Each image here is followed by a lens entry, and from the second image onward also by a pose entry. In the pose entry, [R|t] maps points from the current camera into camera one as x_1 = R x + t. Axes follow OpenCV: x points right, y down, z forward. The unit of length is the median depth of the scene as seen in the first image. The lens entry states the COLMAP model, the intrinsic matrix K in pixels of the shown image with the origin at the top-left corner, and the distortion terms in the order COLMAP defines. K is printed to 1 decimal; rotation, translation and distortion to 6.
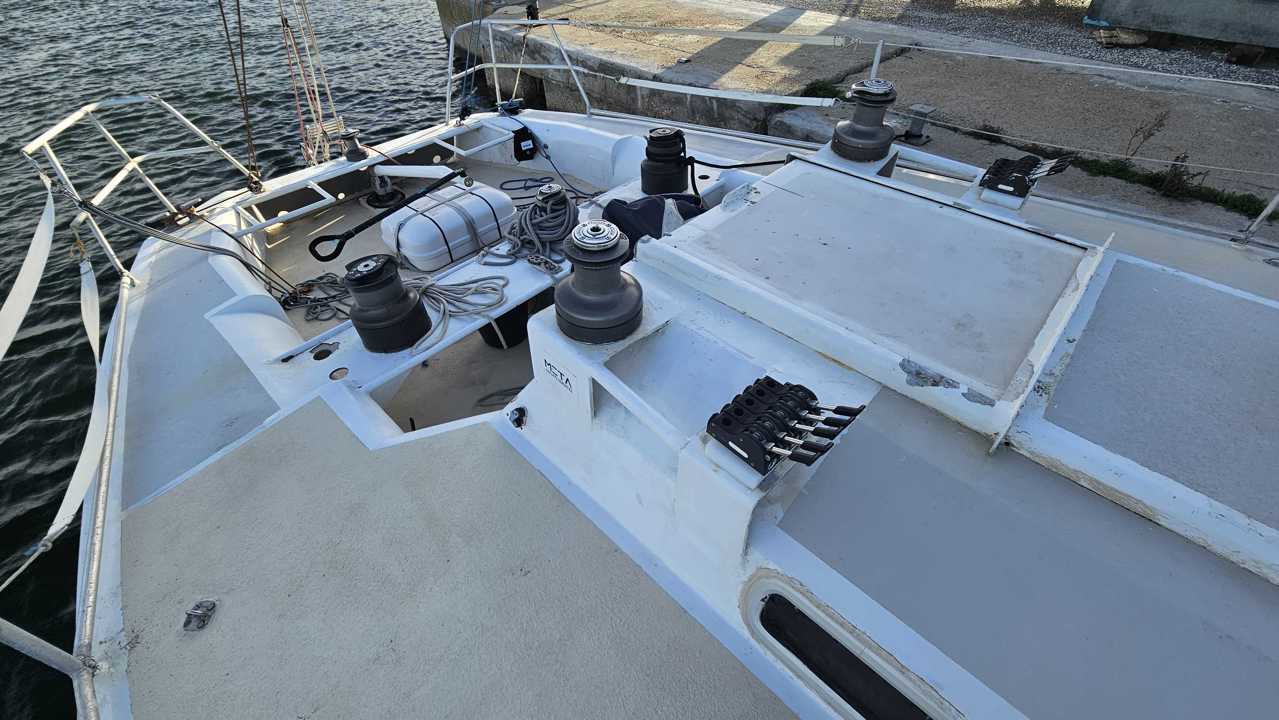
lens RADIAL K [[527.1, 0, 639.5], [0, 527.1, 360.0], [0, 0, 1]] dist [-0.002410, -0.000154]
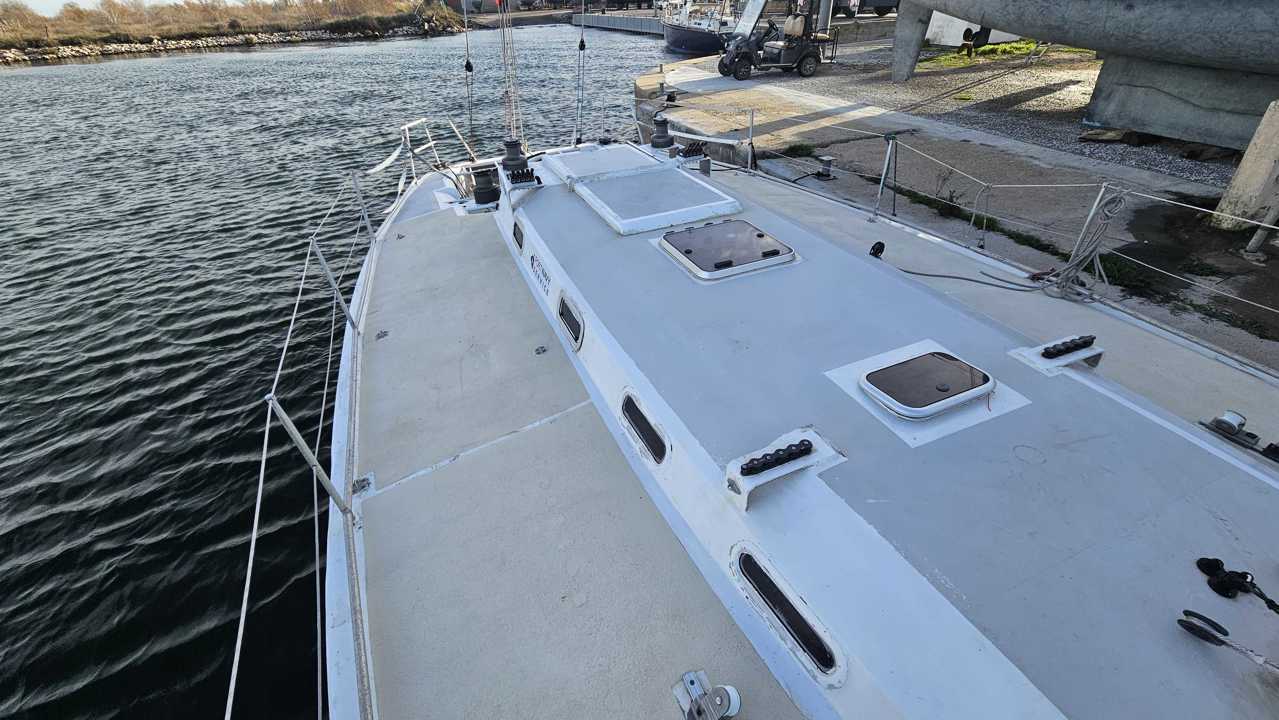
lens RADIAL K [[527.1, 0, 639.5], [0, 527.1, 360.0], [0, 0, 1]] dist [-0.002410, -0.000154]
pose [[0.911247, 0.211583, -0.353358, 0.851039], [-0.258665, 0.961649, -0.091237, 0.486770], [0.320502, 0.174541, 0.931029, -0.680091]]
